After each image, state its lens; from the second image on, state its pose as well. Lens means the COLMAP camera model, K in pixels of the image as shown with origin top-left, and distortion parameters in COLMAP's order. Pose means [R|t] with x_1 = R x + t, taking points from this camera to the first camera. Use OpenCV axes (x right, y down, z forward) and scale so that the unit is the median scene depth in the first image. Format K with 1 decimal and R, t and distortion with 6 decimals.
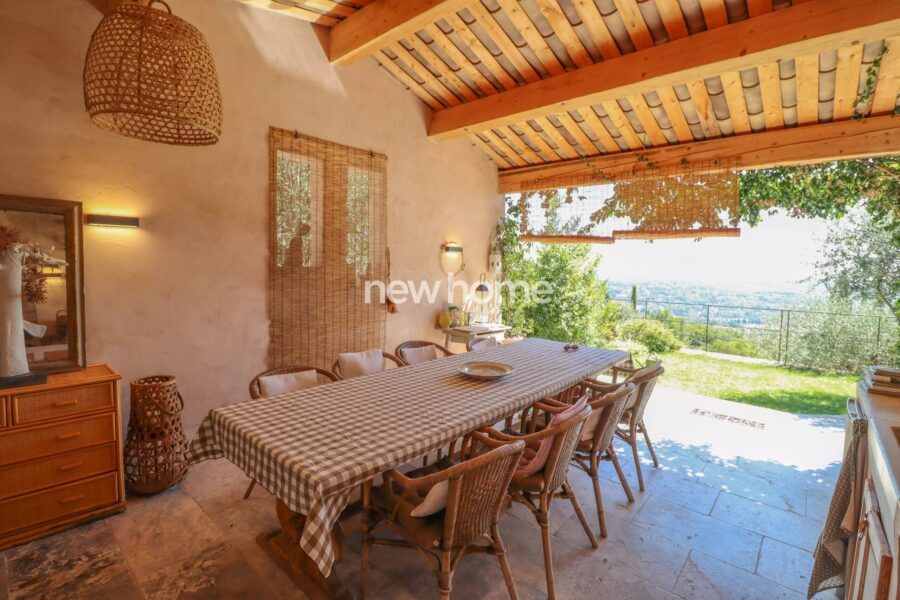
lens RADIAL K [[412.2, 0, 450.0], [0, 412.2, 300.0], [0, 0, 1]] dist [-0.000075, -0.000394]
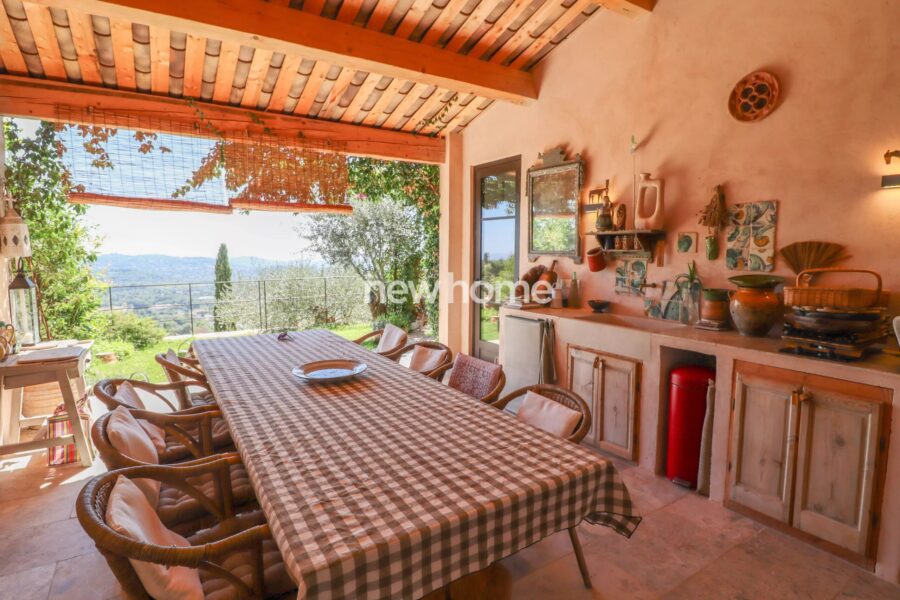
lens RADIAL K [[475.2, 0, 450.0], [0, 475.2, 300.0], [0, 0, 1]] dist [-0.012435, -0.001176]
pose [[0.265845, -0.130903, 0.955087, -0.472823], [0.091024, 0.989720, 0.110313, -0.029951], [-0.959709, 0.057609, 0.275027, 0.339611]]
